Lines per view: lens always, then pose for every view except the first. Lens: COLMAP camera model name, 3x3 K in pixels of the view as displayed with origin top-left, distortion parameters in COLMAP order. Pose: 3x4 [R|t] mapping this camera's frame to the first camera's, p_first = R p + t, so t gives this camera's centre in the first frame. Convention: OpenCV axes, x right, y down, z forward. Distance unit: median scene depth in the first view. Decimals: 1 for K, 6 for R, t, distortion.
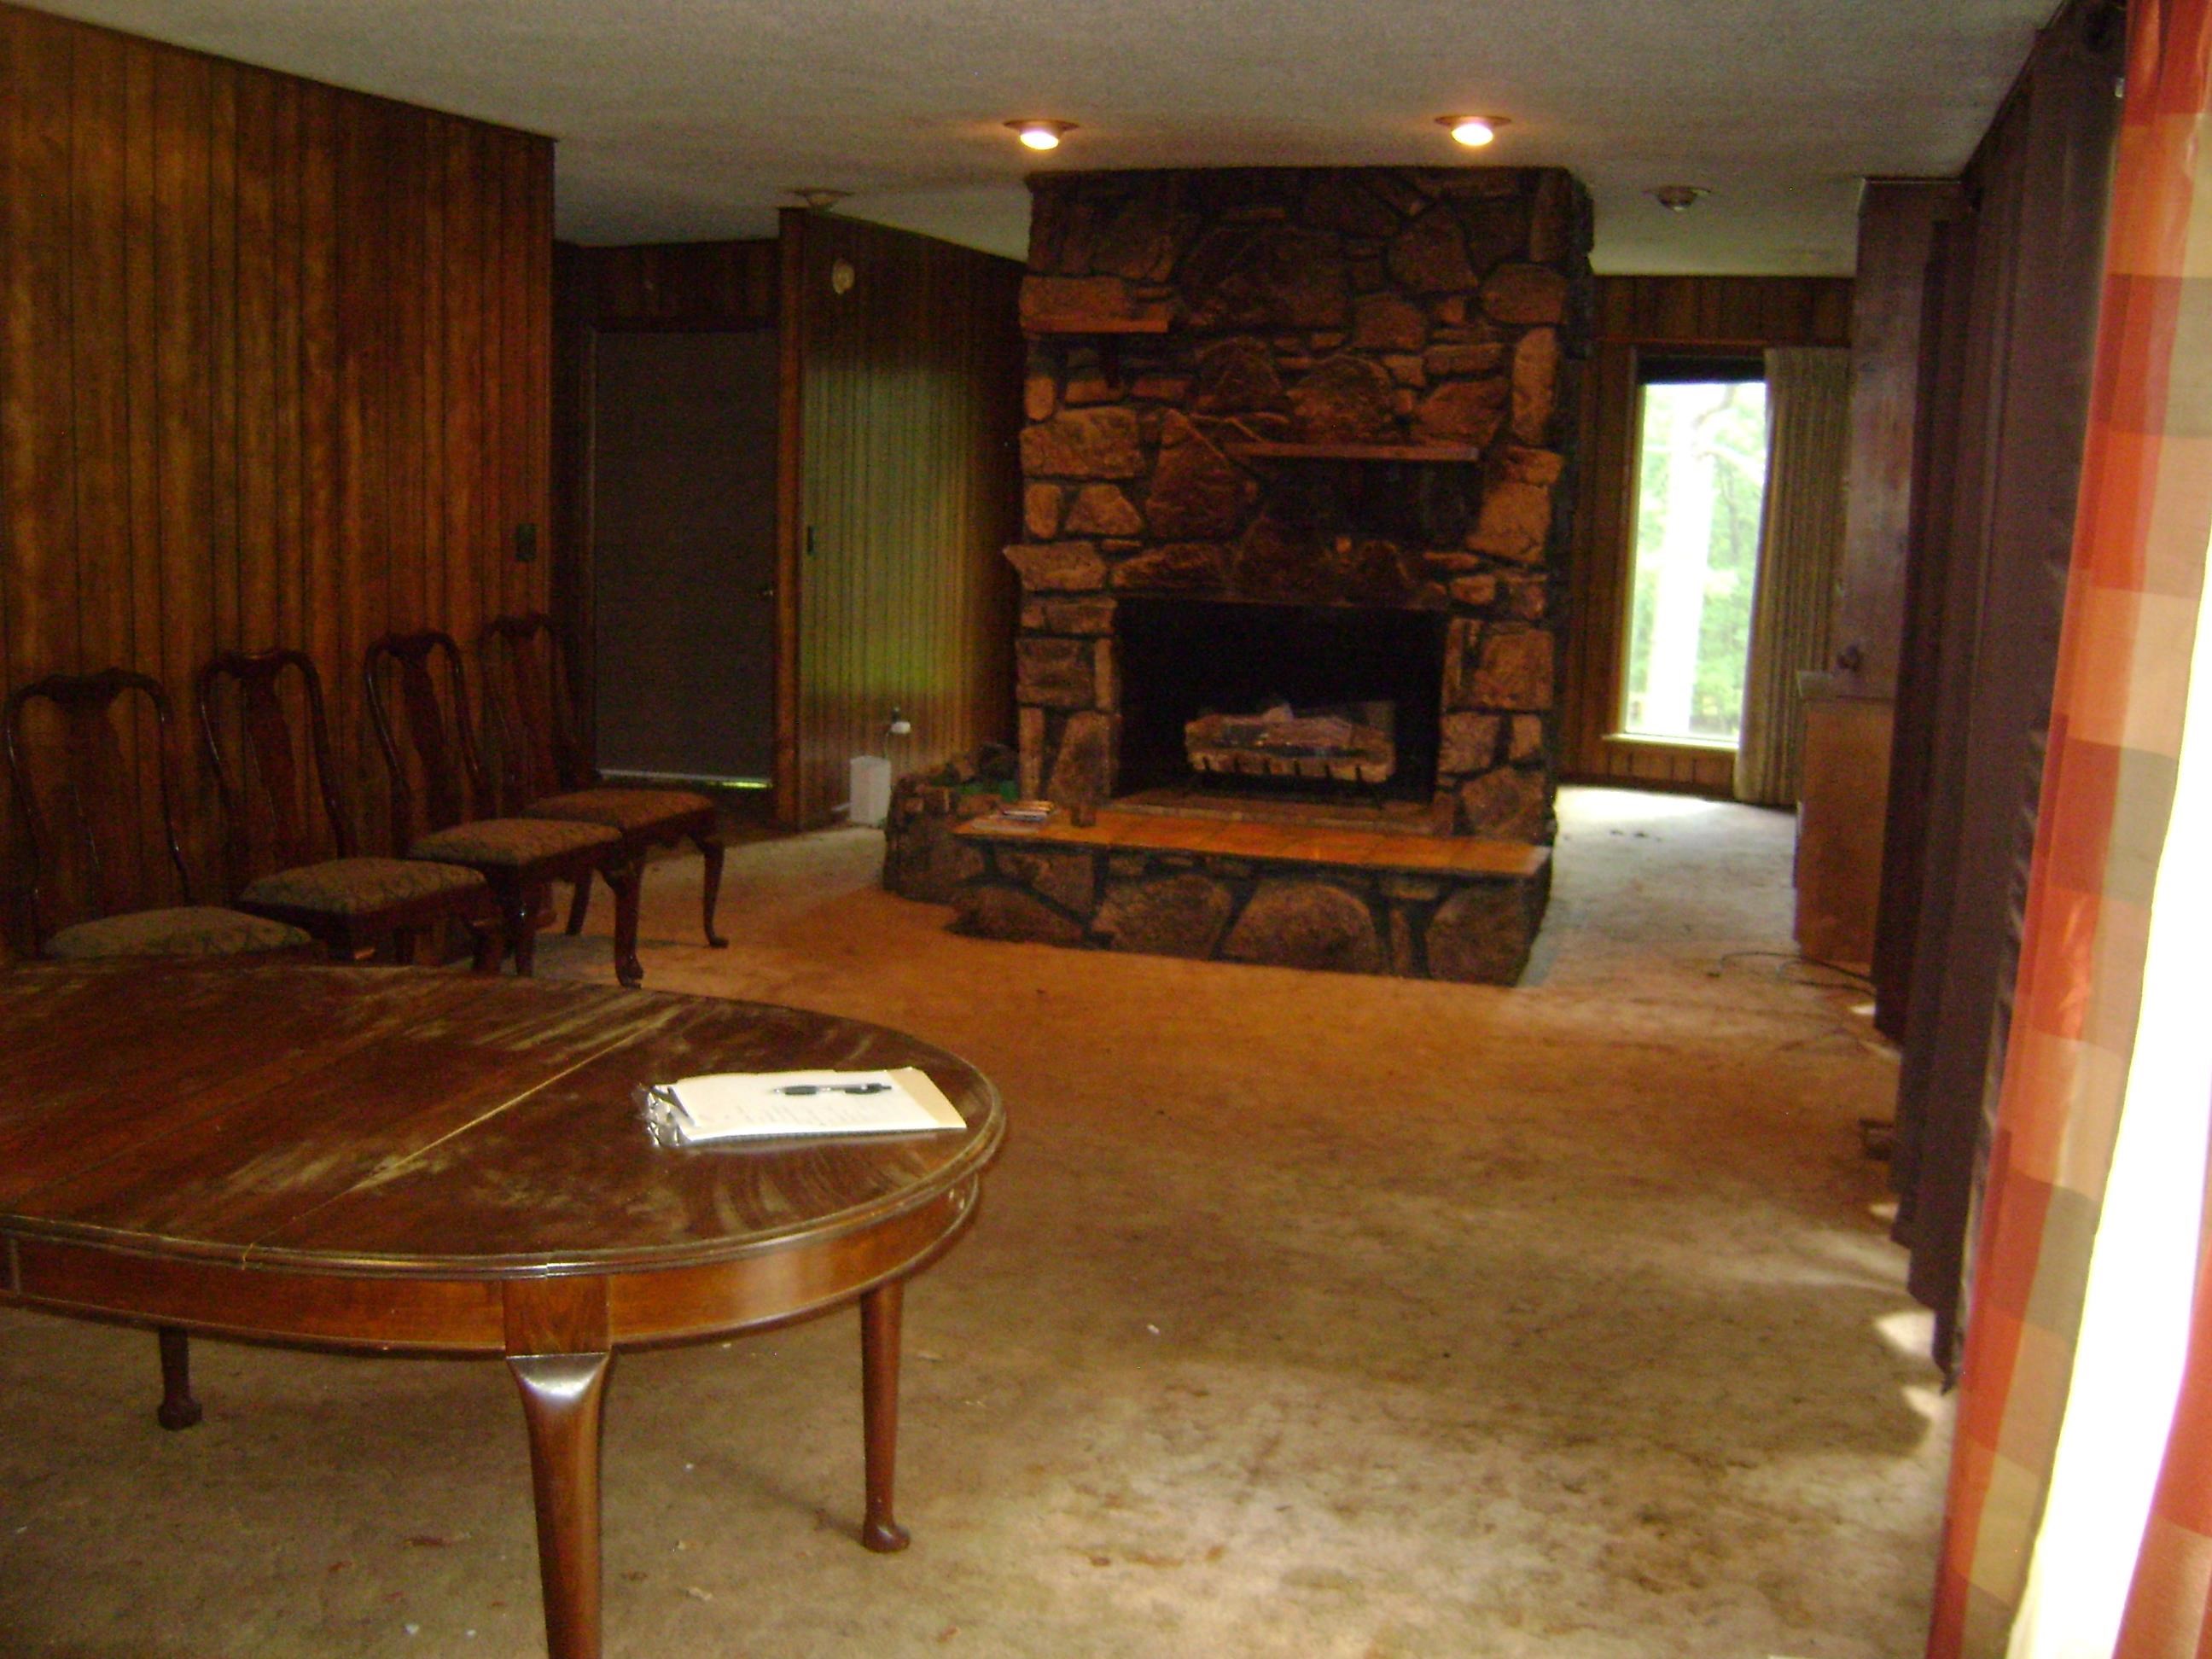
lens RADIAL K [[2305.1, 0, 1057.4], [0, 2305.1, 819.0], [0, 0, 1]] dist [-0.153495, 0.087396]
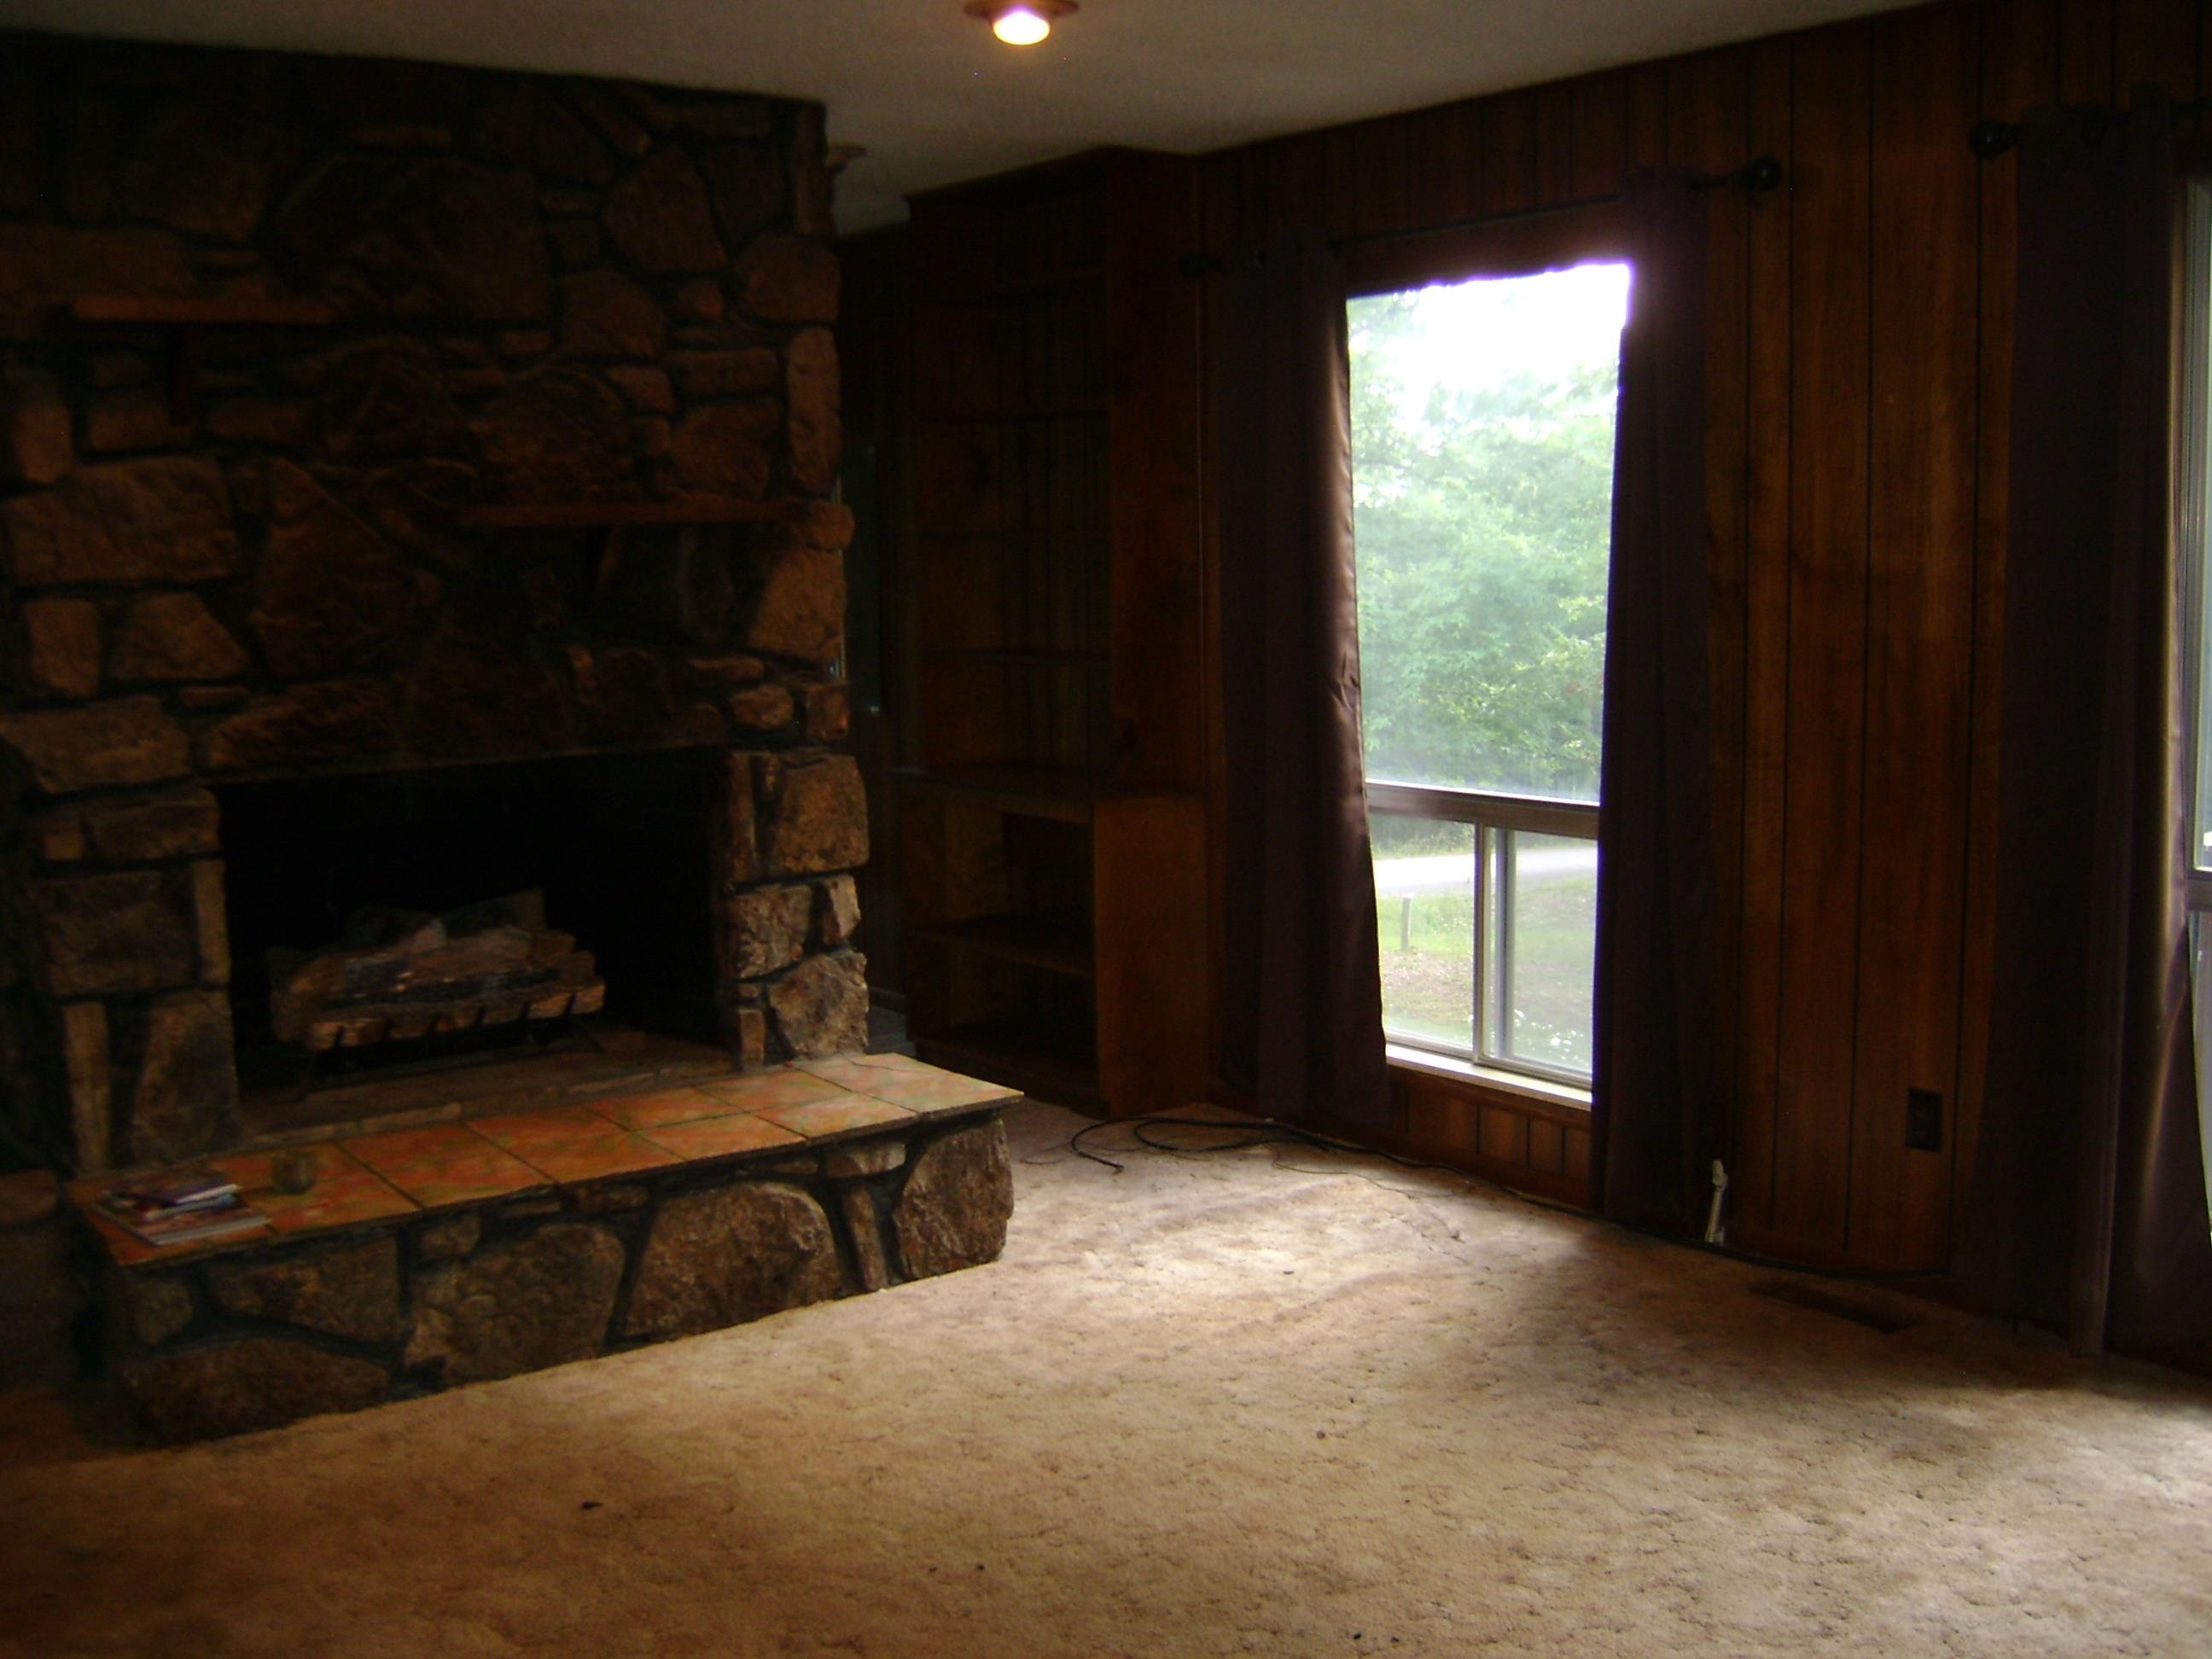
lens RADIAL K [[2305.1, 0, 1057.4], [0, 2305.1, 819.0], [0, 0, 1]] dist [-0.153495, 0.087396]
pose [[0.584695, -0.133593, 0.800178, -0.311448], [0.157406, 0.986285, 0.049647, -0.084915], [-0.795836, 0.096925, 0.597704, 0.505592]]
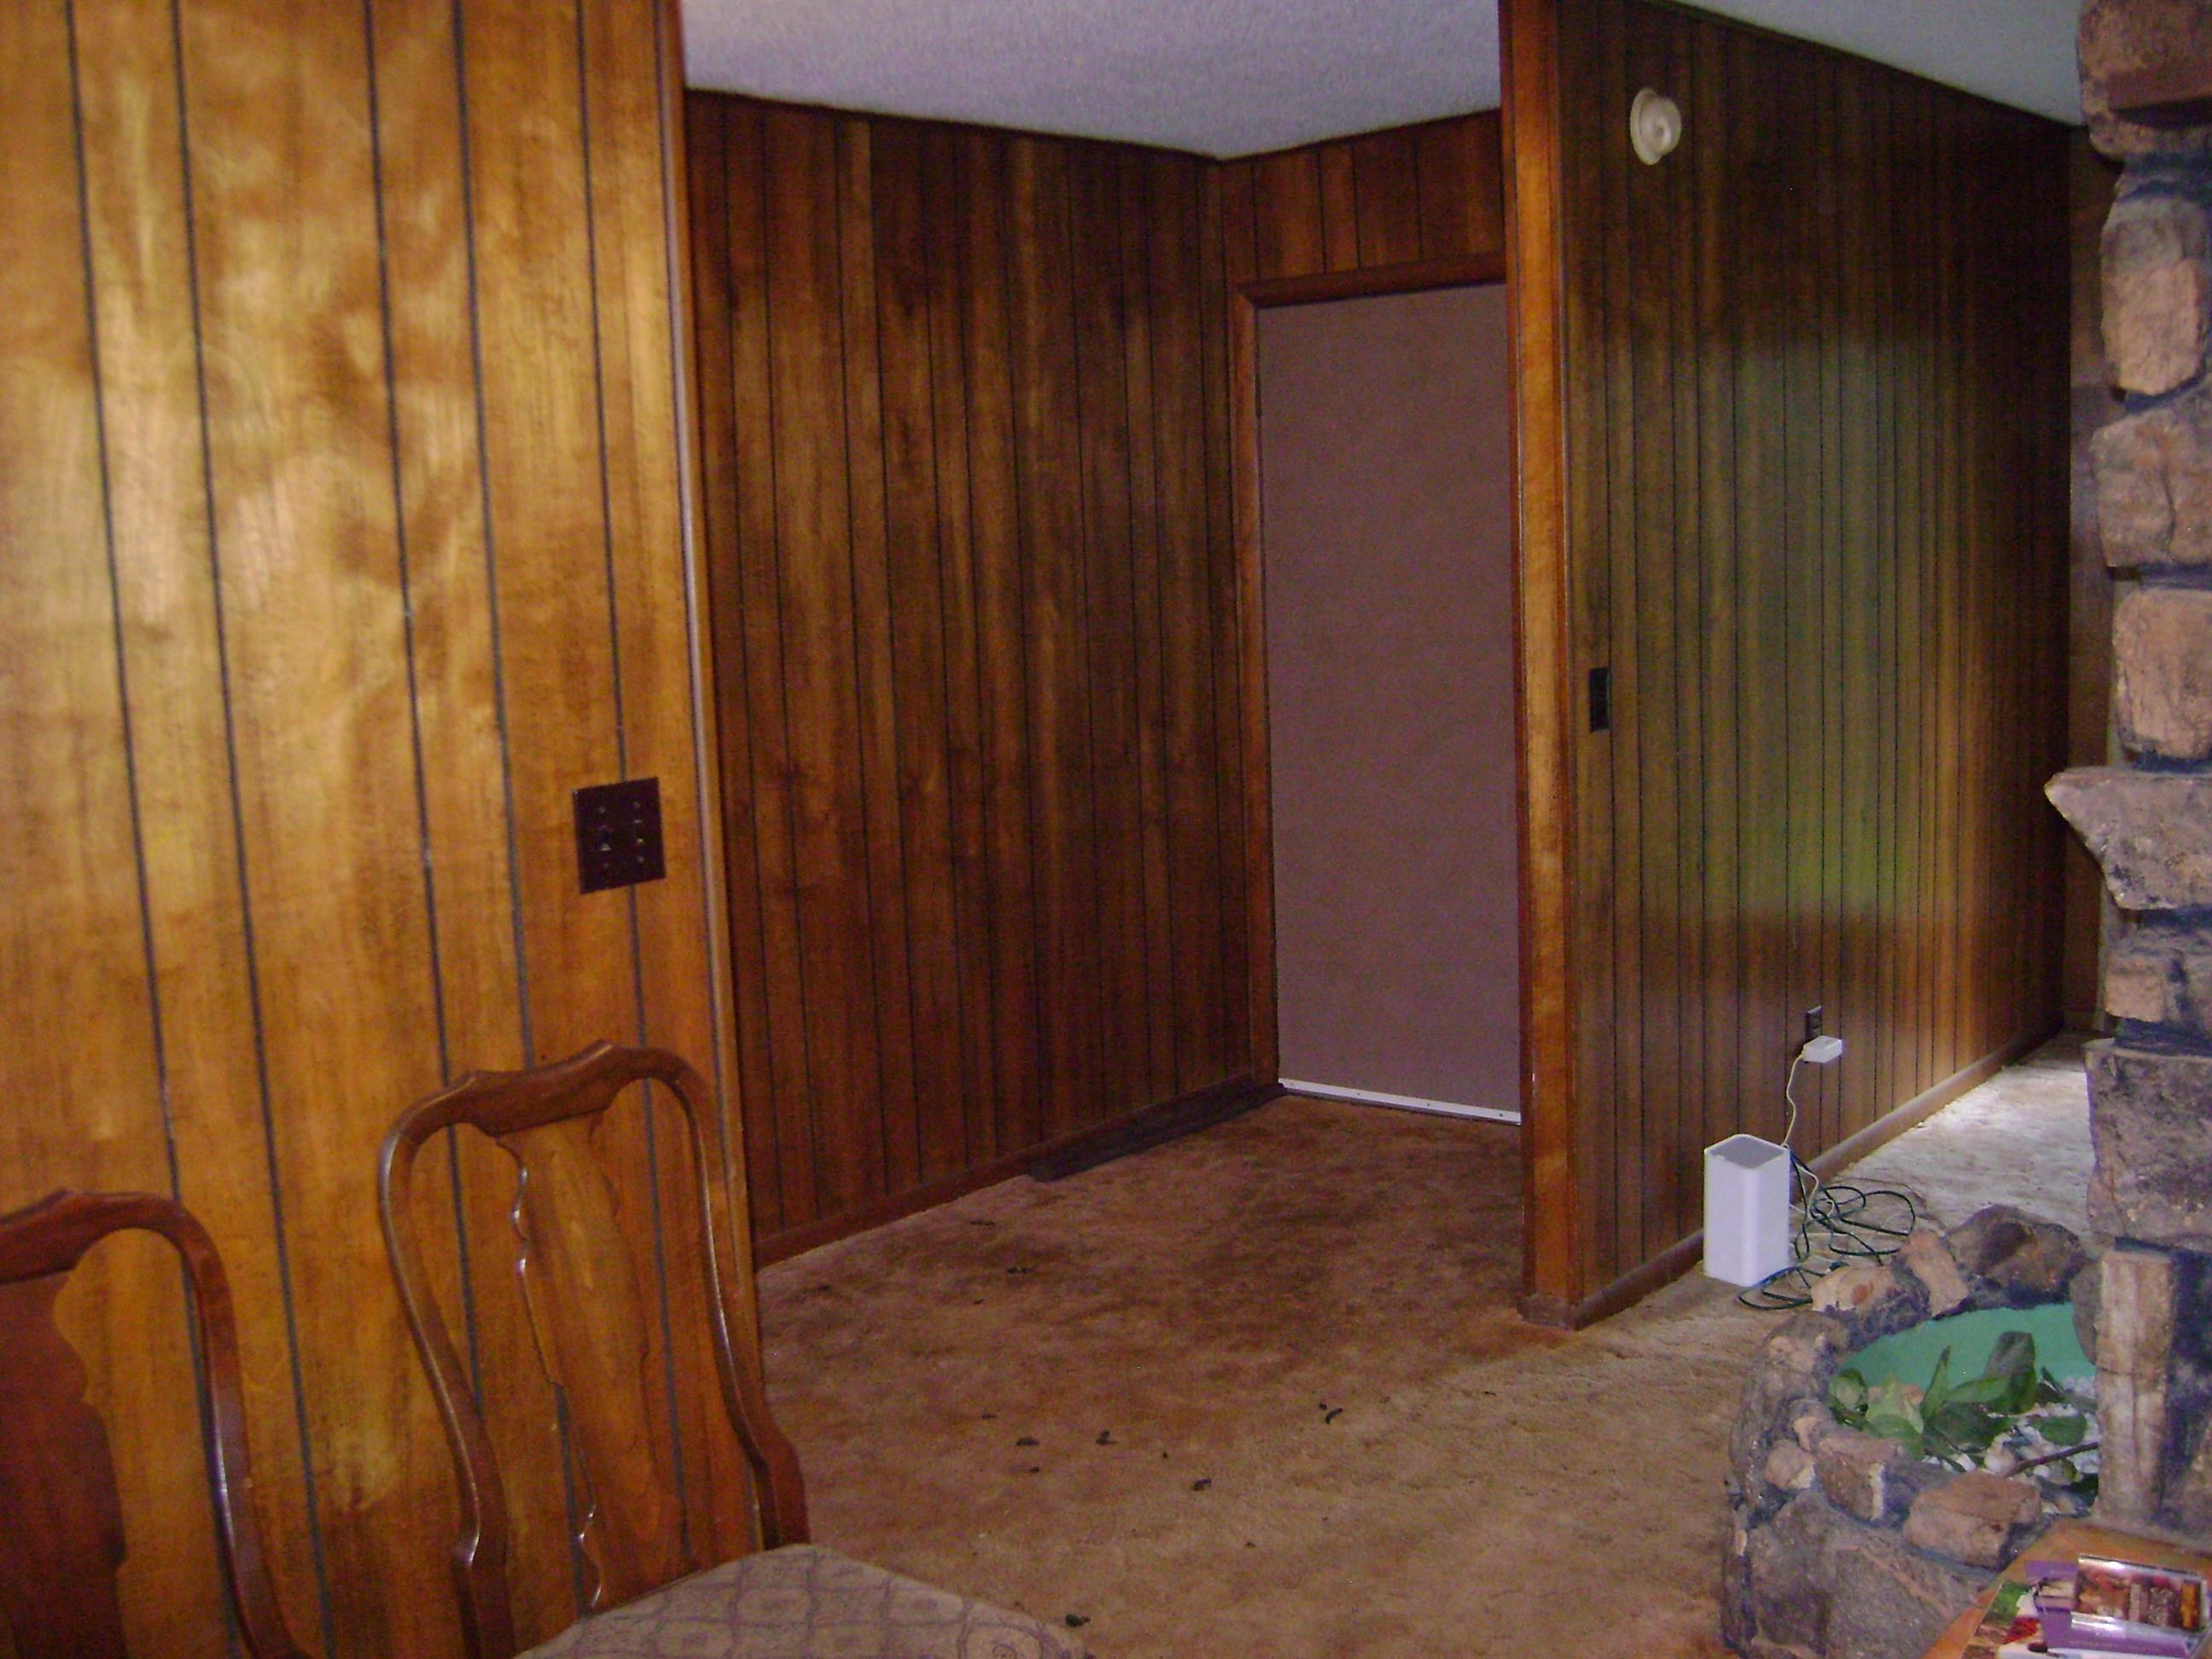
lens RADIAL K [[2305.1, 0, 1057.4], [0, 2305.1, 819.0], [0, 0, 1]] dist [-0.153495, 0.087396]
pose [[0.909334, -0.010581, -0.415932, -0.019404], [0.004672, 0.999873, -0.015221, -0.111768], [0.416040, 0.011898, 0.909268, 0.662116]]
